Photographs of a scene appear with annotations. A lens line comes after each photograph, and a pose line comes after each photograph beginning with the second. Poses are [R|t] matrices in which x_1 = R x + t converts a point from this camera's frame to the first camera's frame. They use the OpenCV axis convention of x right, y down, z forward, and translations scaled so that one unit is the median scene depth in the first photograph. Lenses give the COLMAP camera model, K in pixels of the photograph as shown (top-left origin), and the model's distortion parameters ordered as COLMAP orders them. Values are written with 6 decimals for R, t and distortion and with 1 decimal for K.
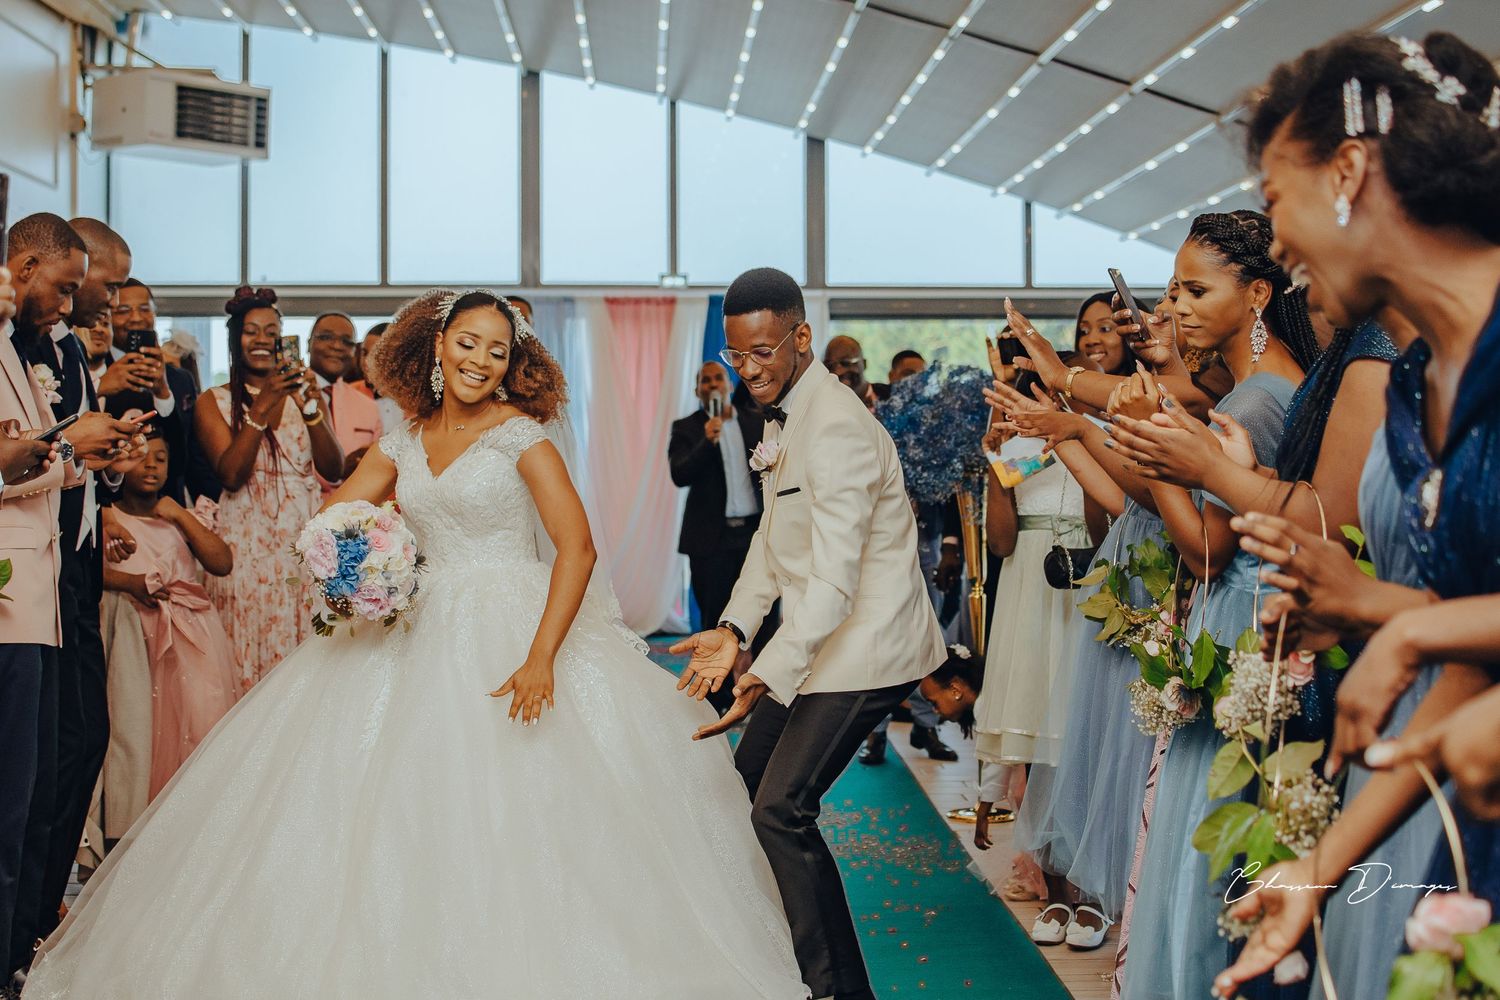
lens RADIAL K [[2130.1, 0, 757.8], [0, 2130.1, 497.9], [0, 0, 1]] dist [-0.169547, 0.000000]
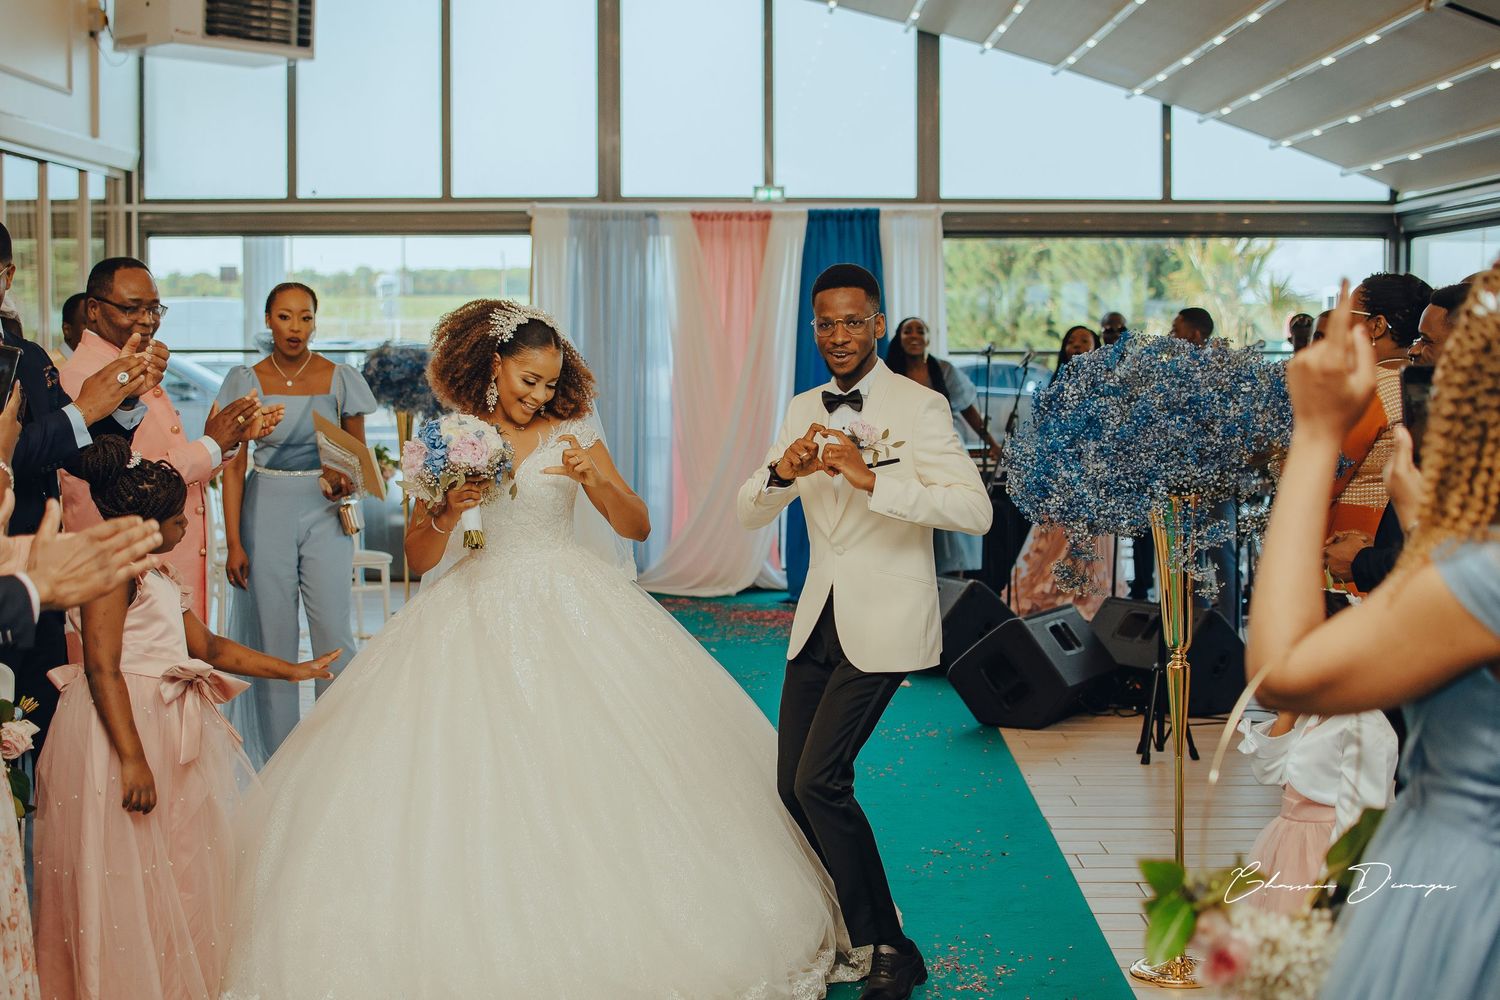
lens RADIAL K [[2130.1, 0, 753.7], [0, 2130.1, 490.0], [0, 0, 1]] dist [-0.169547, 0.000000]
pose [[0.998742, 0.004233, -0.049970, -0.000883], [-0.002183, 0.999157, 0.041005, -0.015106], [0.050101, -0.040845, 0.997909, 0.111180]]
